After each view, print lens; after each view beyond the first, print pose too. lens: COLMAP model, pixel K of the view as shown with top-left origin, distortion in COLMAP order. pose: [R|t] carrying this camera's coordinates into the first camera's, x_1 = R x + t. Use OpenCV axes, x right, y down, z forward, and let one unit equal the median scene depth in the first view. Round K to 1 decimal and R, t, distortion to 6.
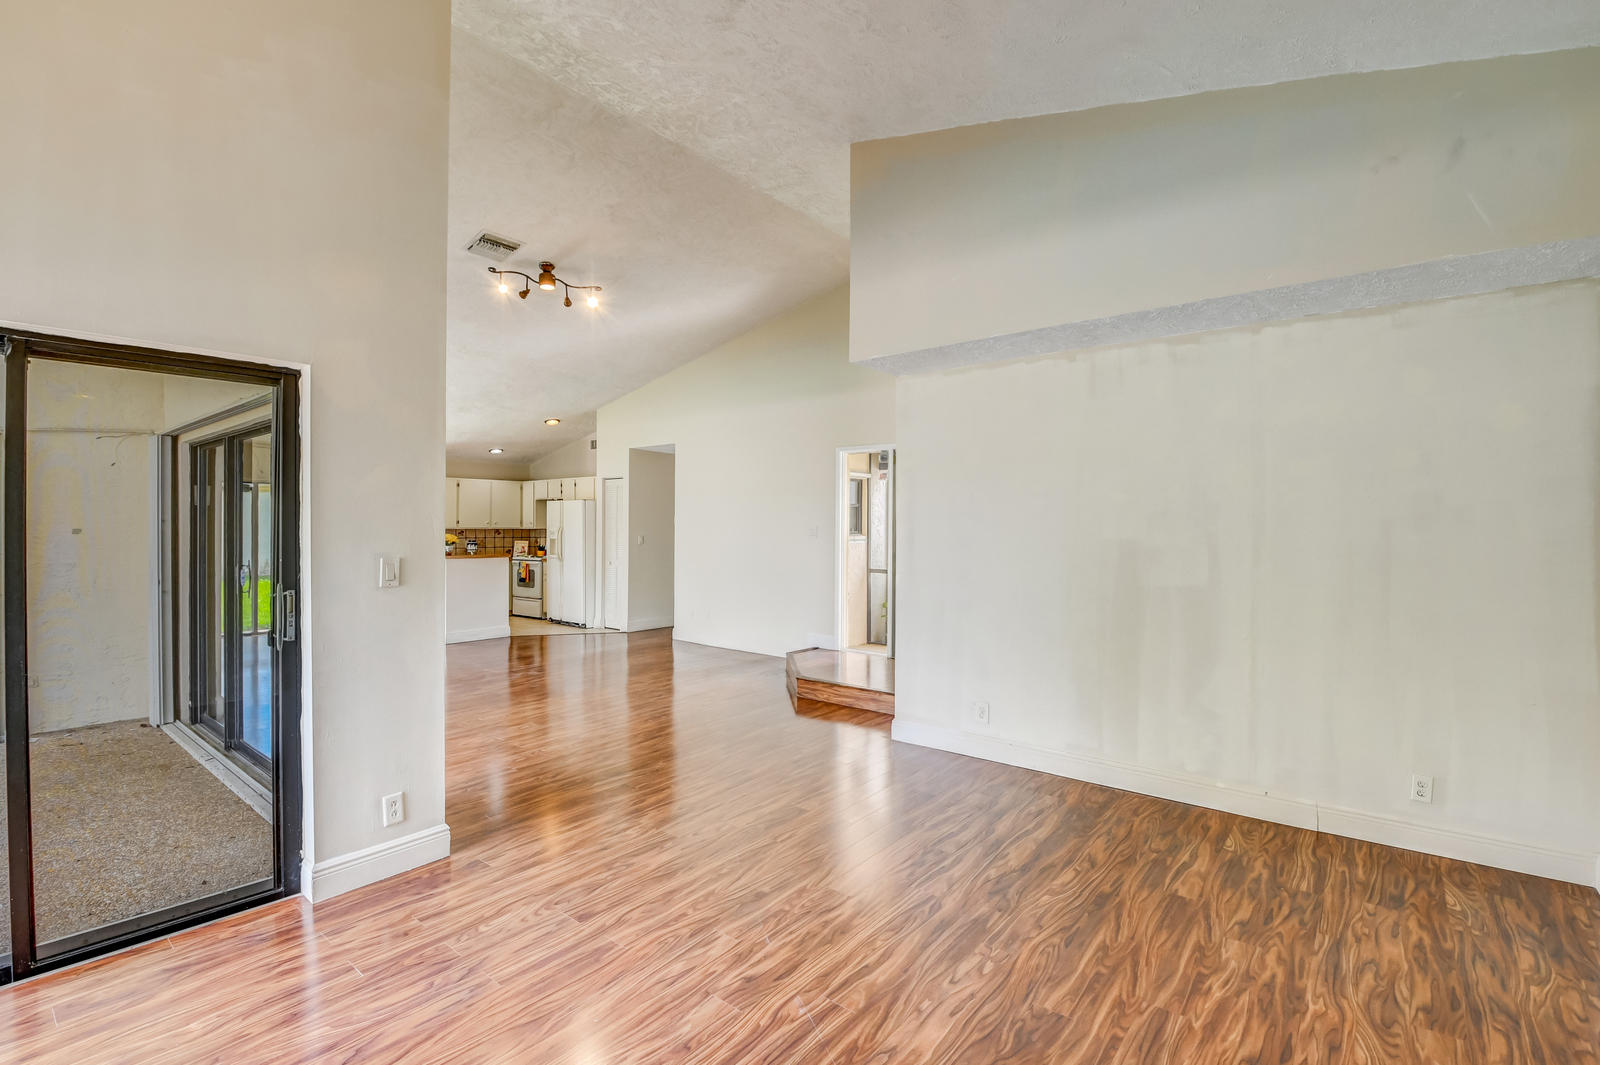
lens RADIAL K [[711.6, 0, 804.1], [0, 711.6, 534.1], [0, 0, 1]] dist [-0.004503, -0.010773]
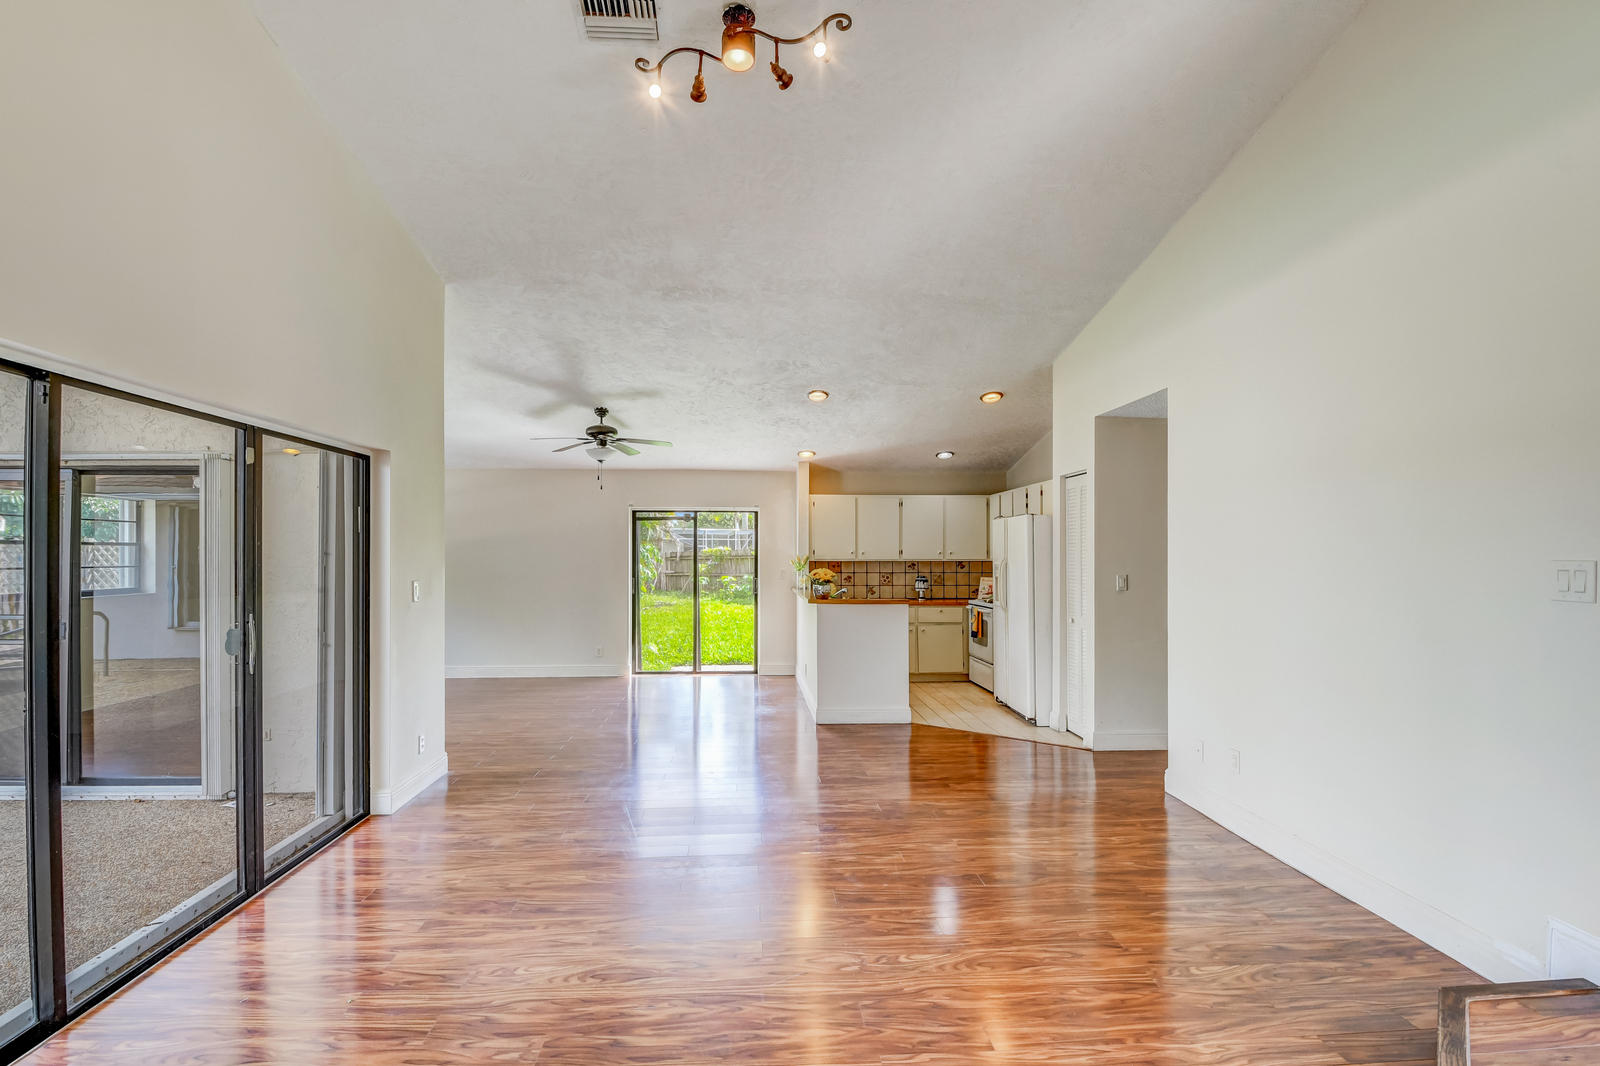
lens RADIAL K [[711.6, 0, 769.9], [0, 711.6, 544.7], [0, 0, 1]] dist [-0.004503, -0.010773]
pose [[0.652052, -0.013679, -0.758051, 0.004726], [-0.006694, 0.999694, -0.023798, -0.006418], [0.758144, 0.020592, 0.651762, 0.438021]]
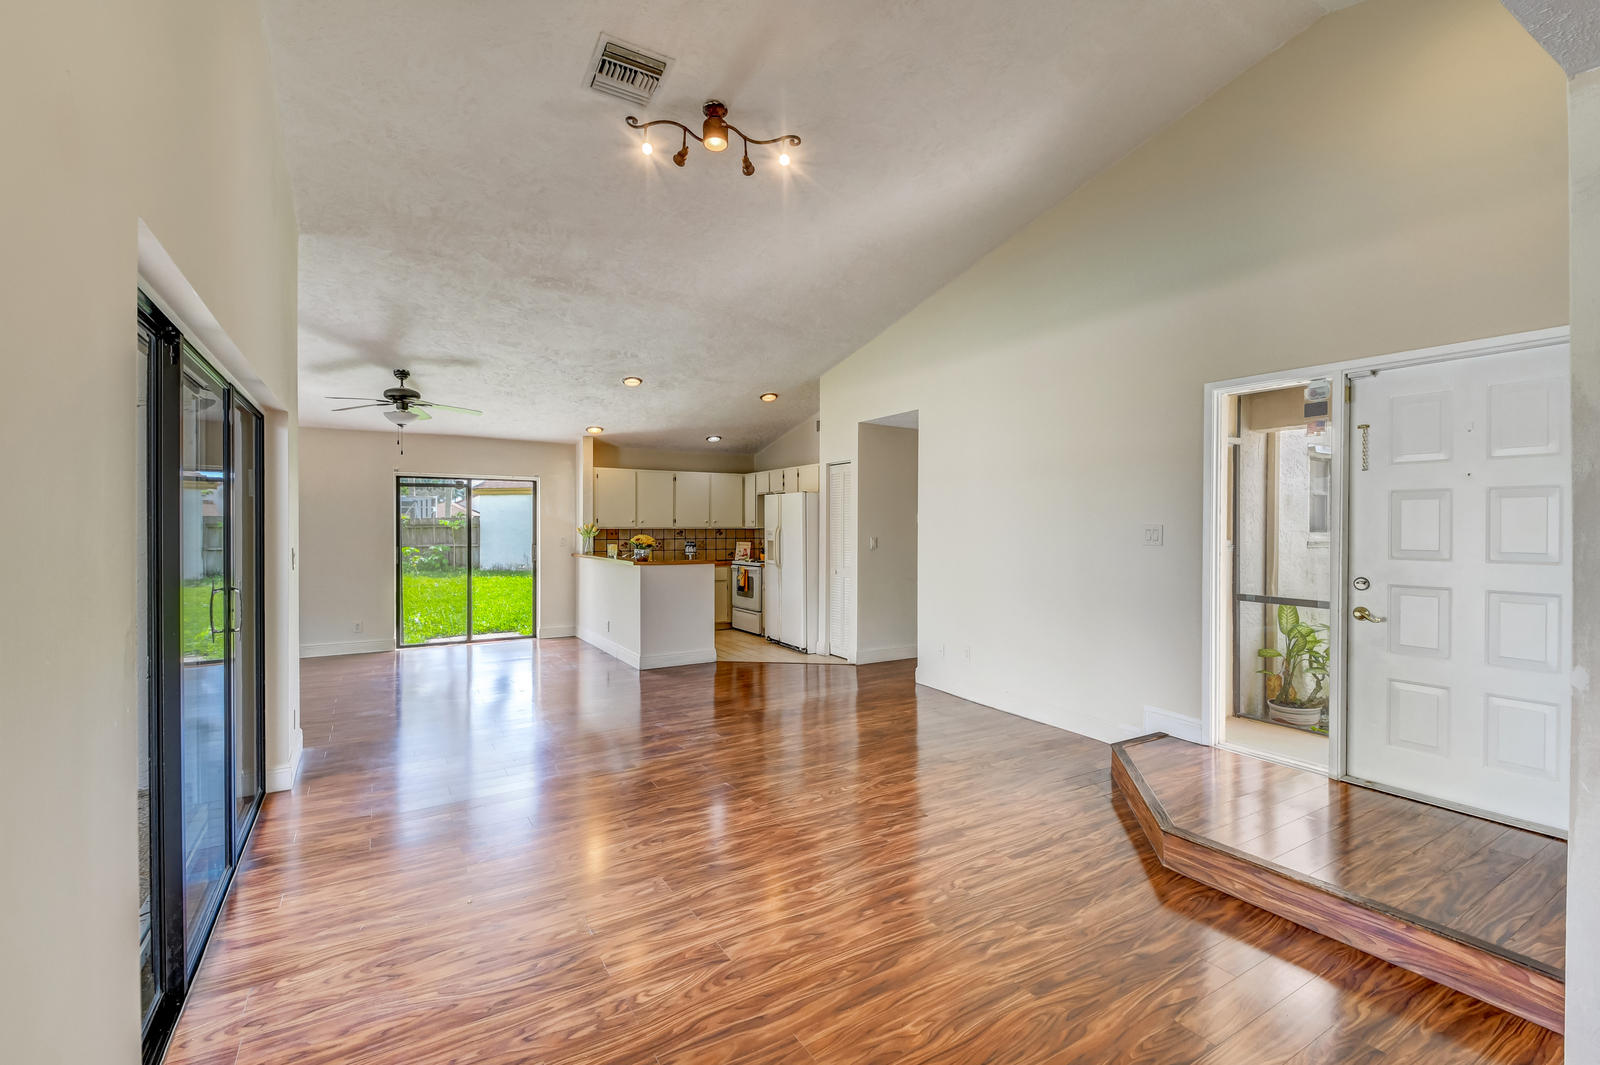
lens RADIAL K [[711.6, 0, 789.1], [0, 711.6, 531.7], [0, 0, 1]] dist [-0.004503, -0.010773]
pose [[0.936144, 0.001247, -0.351614, -0.049731], [-0.001809, 0.999998, -0.001268, -0.003222], [0.351612, 0.001823, 0.936144, 0.269452]]
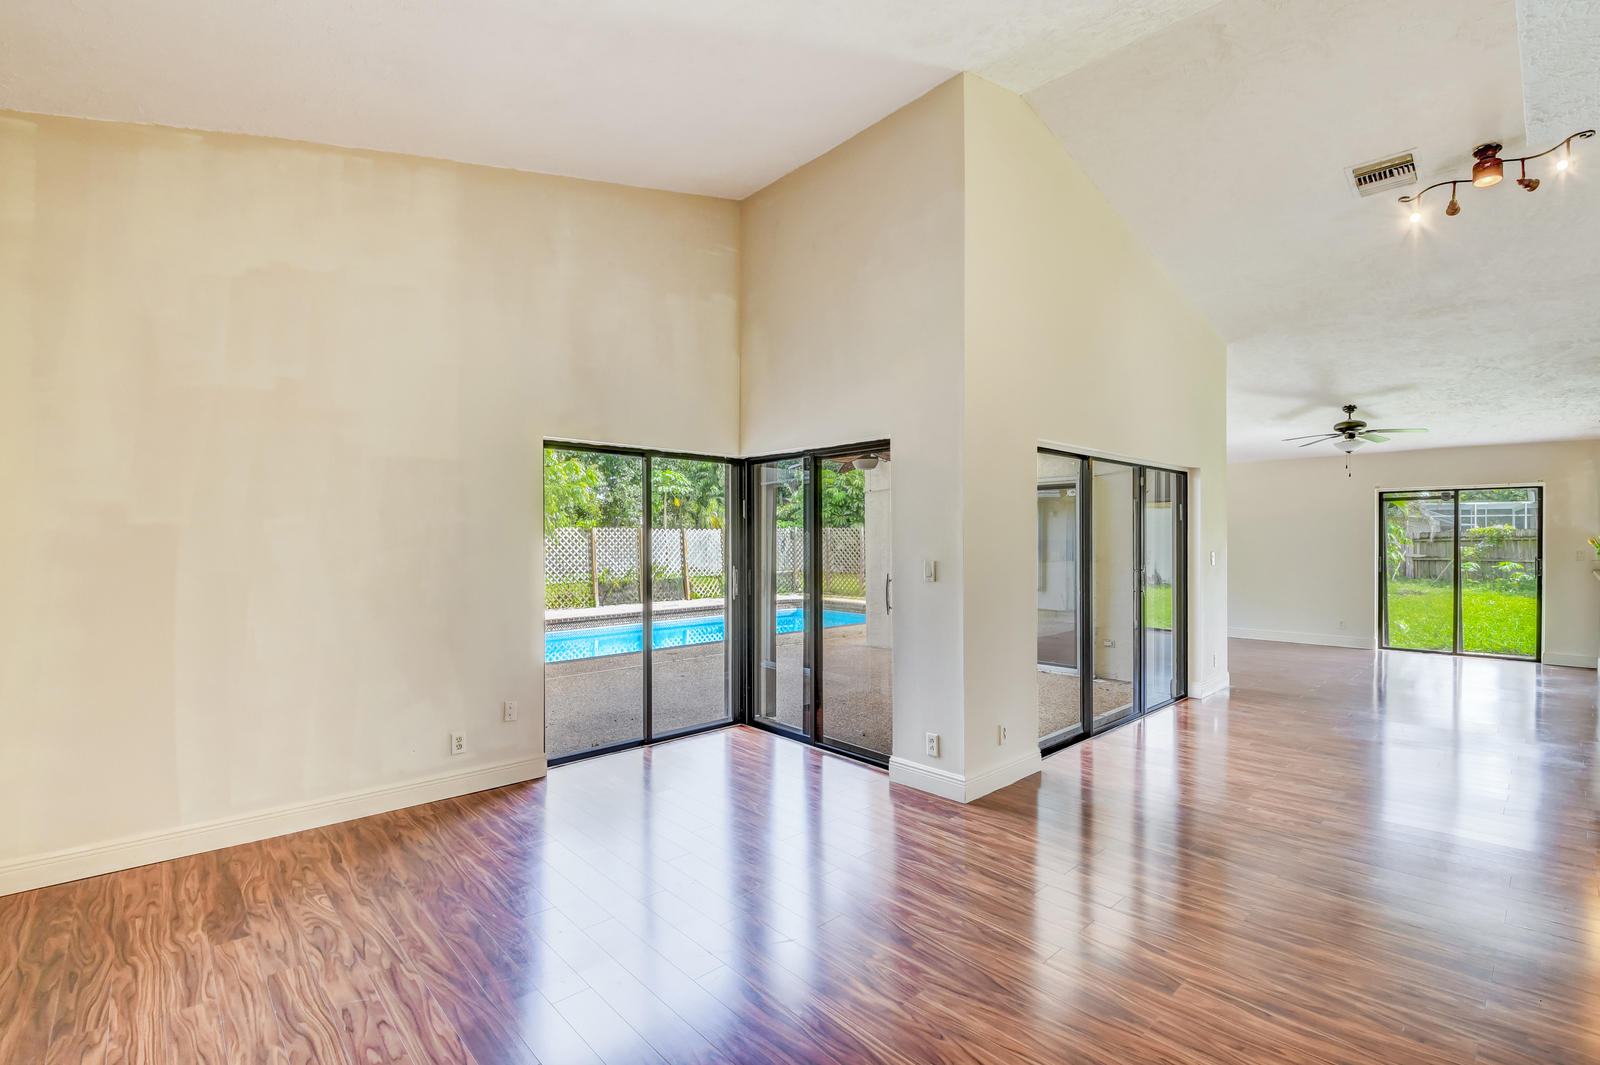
lens RADIAL K [[711.6, 0, 805.2], [0, 711.6, 539.5], [0, 0, 1]] dist [-0.004503, -0.010773]
pose [[-0.141499, -0.001757, -0.989937, 0.237126], [-0.007748, 0.999970, -0.000667, -0.000956], [0.989908, 0.007576, -0.141508, 0.278008]]
